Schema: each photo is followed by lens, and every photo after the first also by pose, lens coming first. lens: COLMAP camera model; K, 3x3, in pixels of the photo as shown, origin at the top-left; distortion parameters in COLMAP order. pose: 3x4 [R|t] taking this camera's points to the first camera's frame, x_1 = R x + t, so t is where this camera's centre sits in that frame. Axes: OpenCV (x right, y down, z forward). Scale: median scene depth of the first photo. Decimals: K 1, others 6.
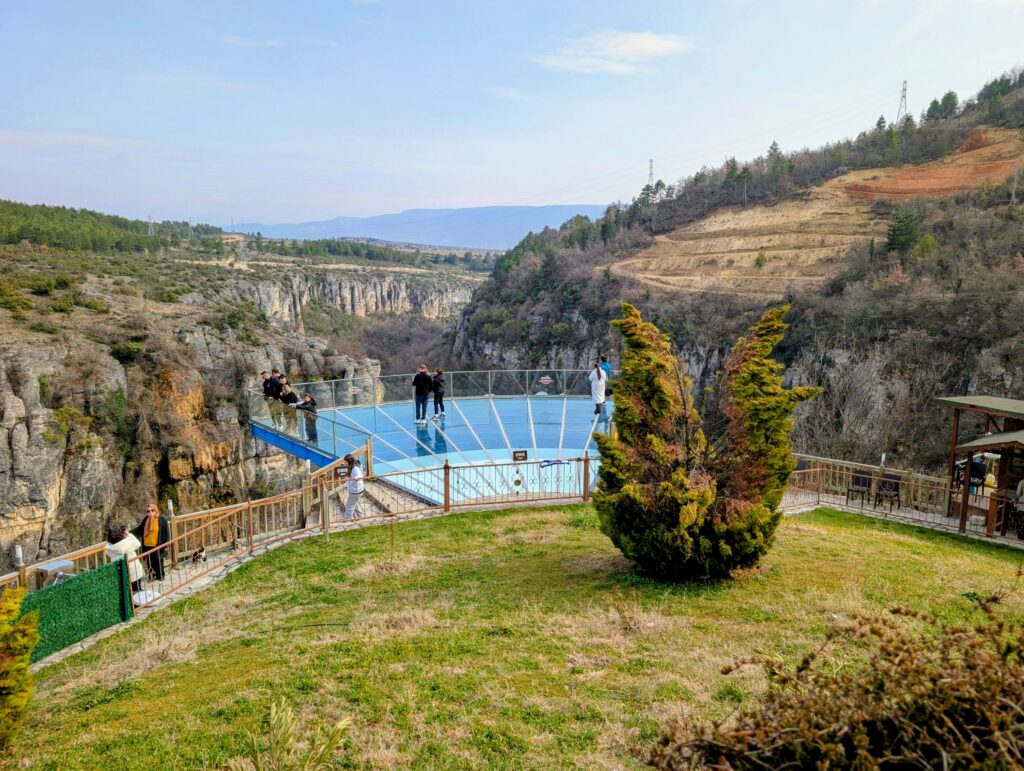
lens RADIAL K [[747.7, 0, 513.9], [0, 747.7, 391.4], [0, 0, 1]] dist [0.029092, -0.023824]
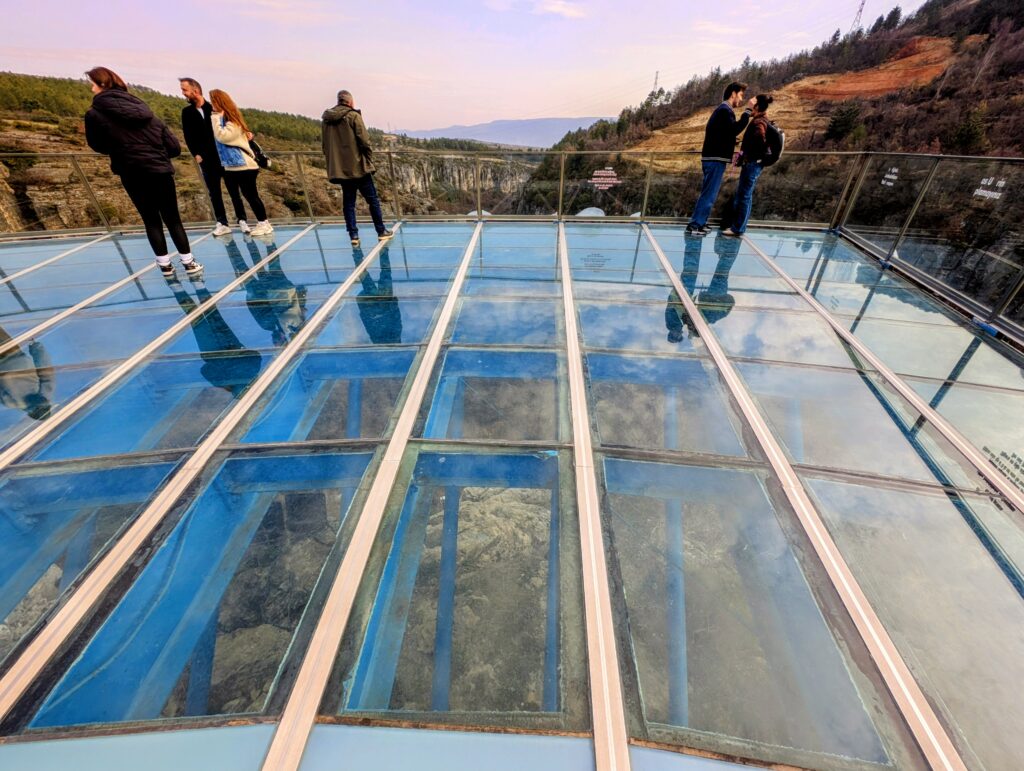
lens RADIAL K [[384.5, 0, 515.8], [0, 384.5, 386.3], [0, 0, 1]] dist [0.001330, -0.001782]
pose [[0.995570, 0.057105, -0.074701, 0.001906], [-0.026839, 0.933989, 0.356293, 0.002612], [0.090116, -0.352709, 0.931384, 0.096317]]
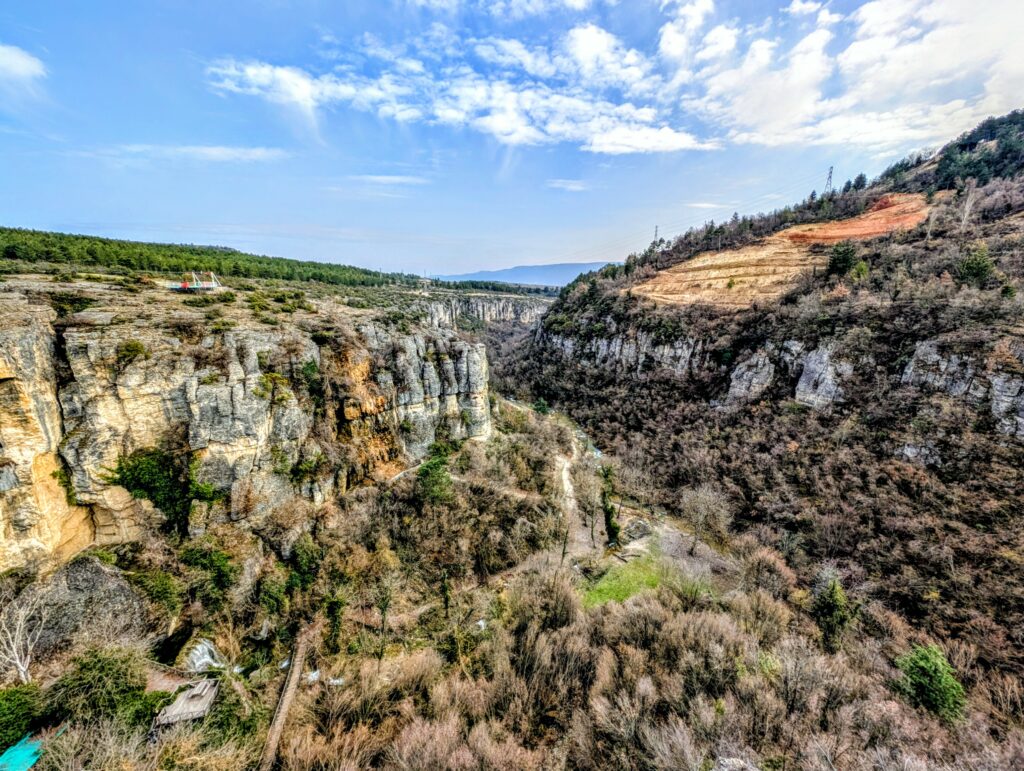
lens RADIAL K [[384.5, 0, 515.6], [0, 384.5, 380.8], [0, 0, 1]] dist [0.001330, -0.001782]
pose [[0.990125, 0.024802, -0.137974, -0.000472], [-0.017921, 0.998544, 0.050888, -0.004846], [0.139035, -0.047913, 0.989128, 0.128138]]
